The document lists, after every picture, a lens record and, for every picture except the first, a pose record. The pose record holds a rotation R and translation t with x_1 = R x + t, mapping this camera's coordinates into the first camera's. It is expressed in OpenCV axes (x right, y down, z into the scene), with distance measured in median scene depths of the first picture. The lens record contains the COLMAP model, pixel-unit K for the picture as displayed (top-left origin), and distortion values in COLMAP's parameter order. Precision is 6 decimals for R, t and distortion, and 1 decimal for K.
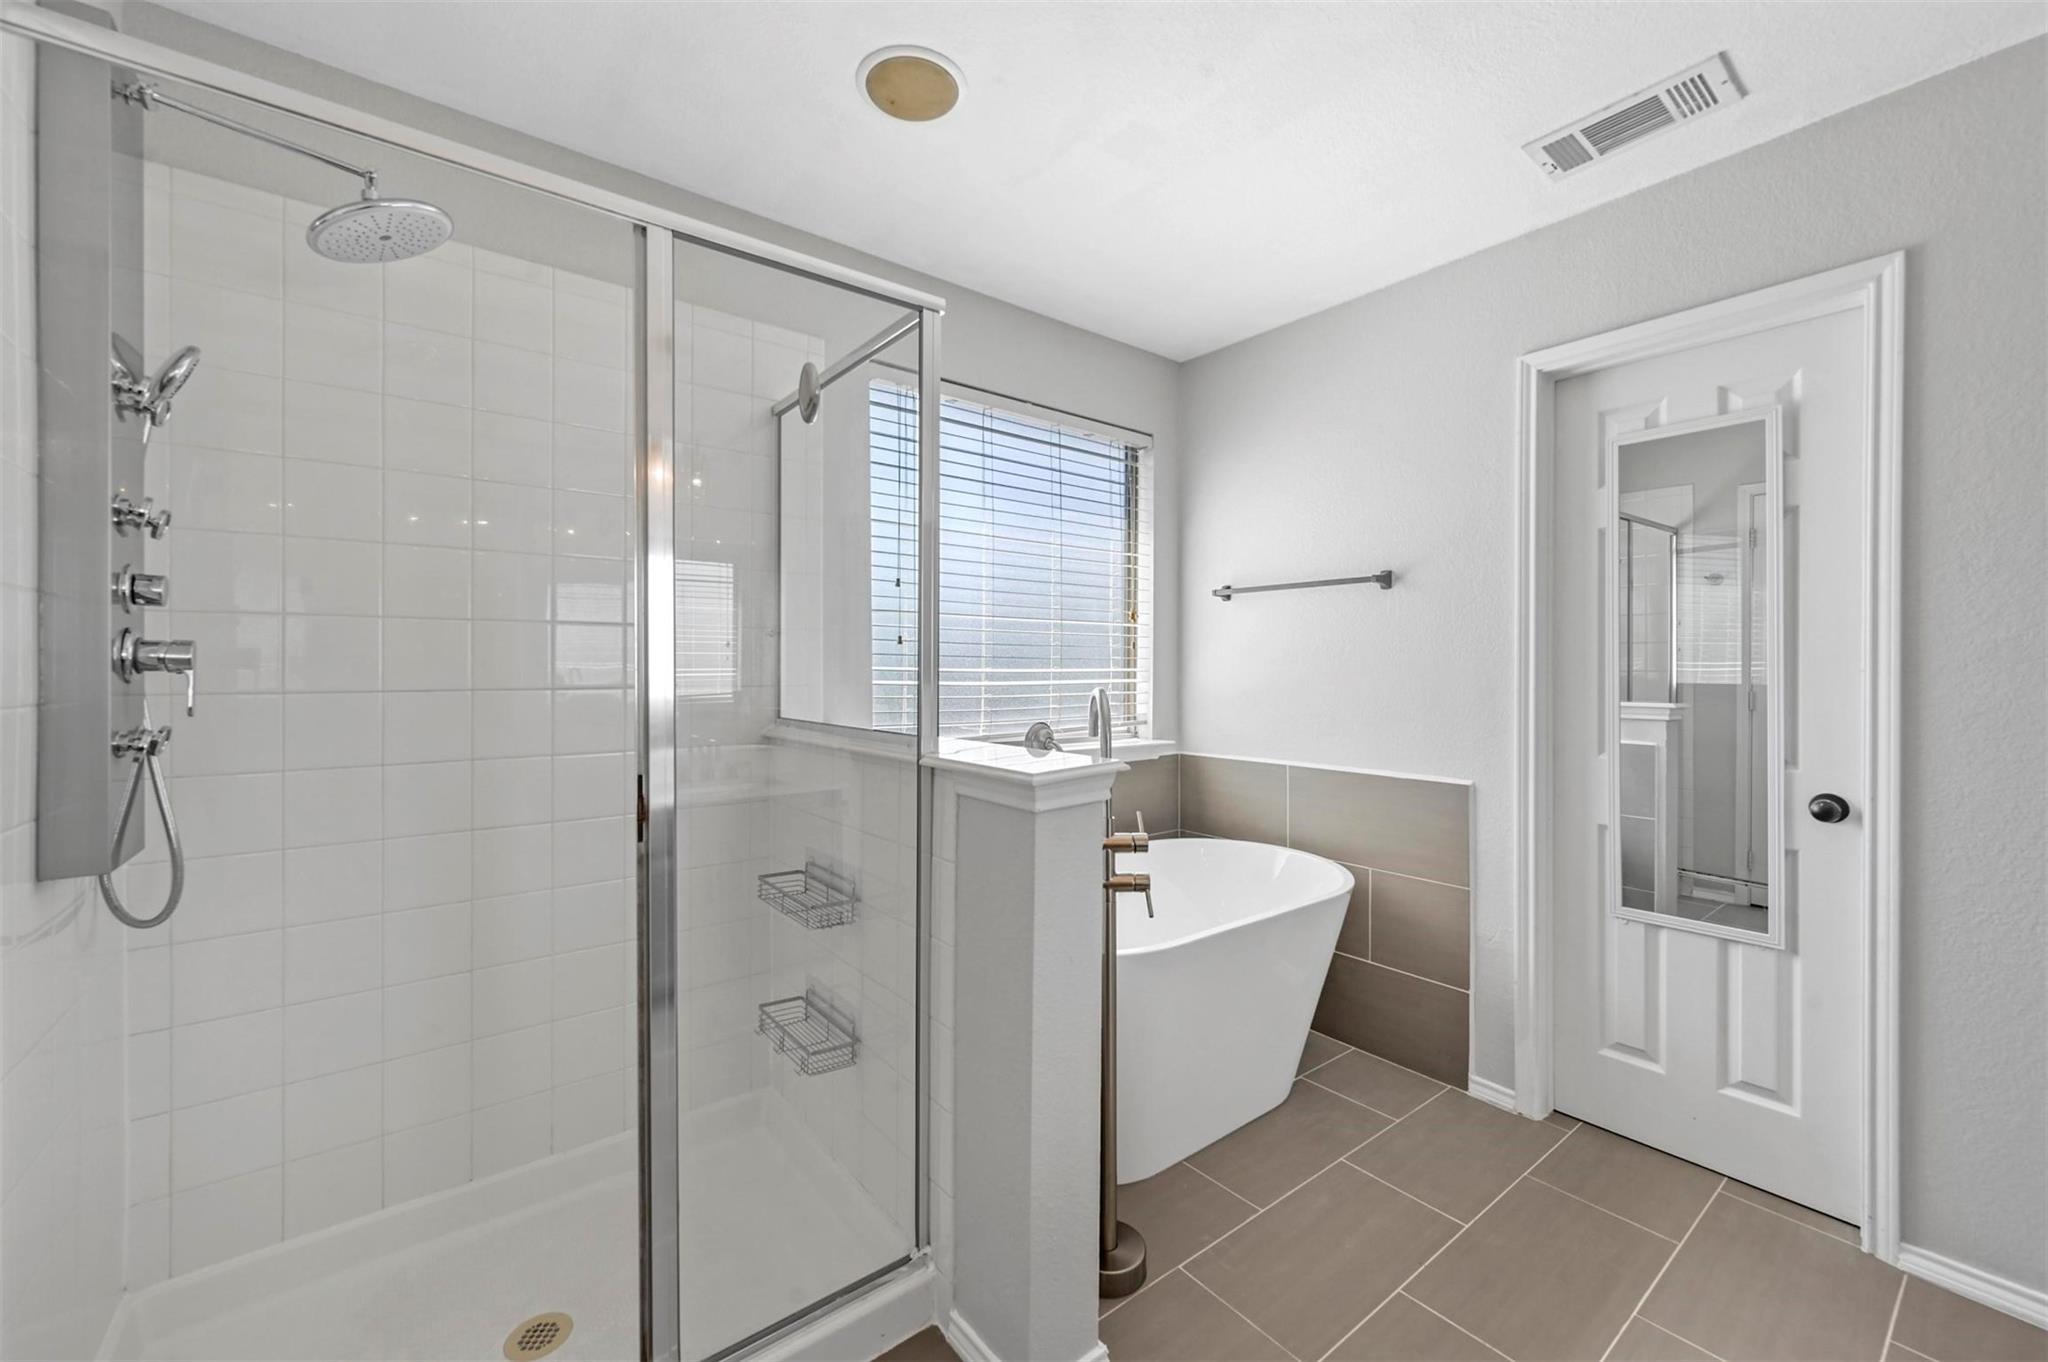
lens RADIAL K [[799.5, 0, 1033.9], [0, 799.5, 673.8], [0, 0, 1]] dist [-0.001789, -0.000091]
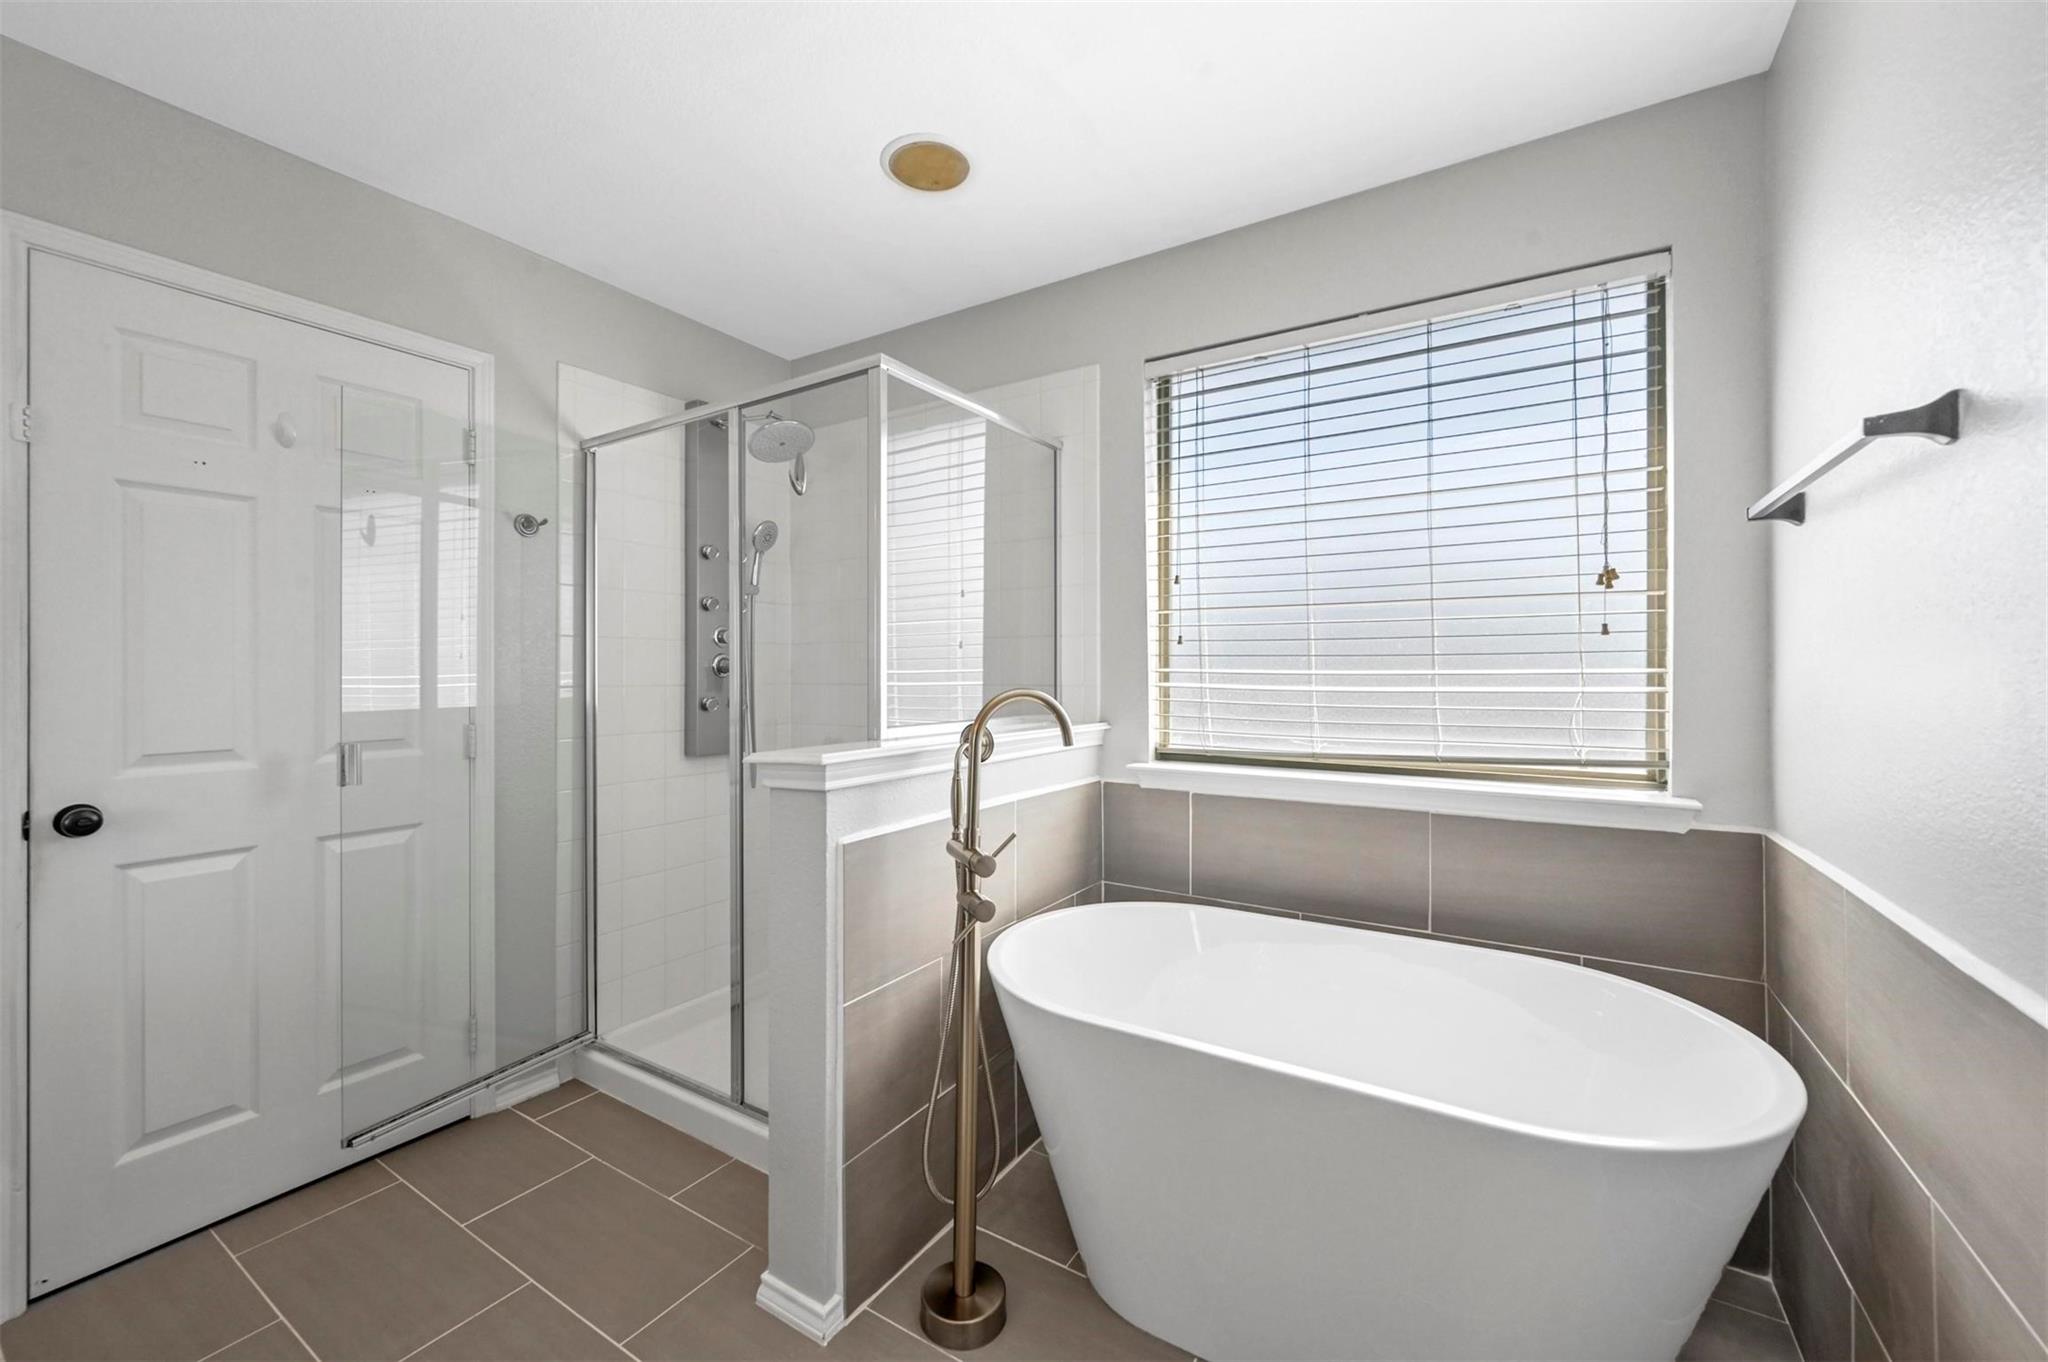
lens RADIAL K [[799.5, 0, 1033.9], [0, 799.5, 673.8], [0, 0, 1]] dist [-0.001789, -0.000091]
pose [[0.345231, -0.001959, -0.938516, 0.603497], [-0.004224, 0.999984, -0.003641, 0.001784], [0.938508, 0.005221, 0.345218, 0.464748]]
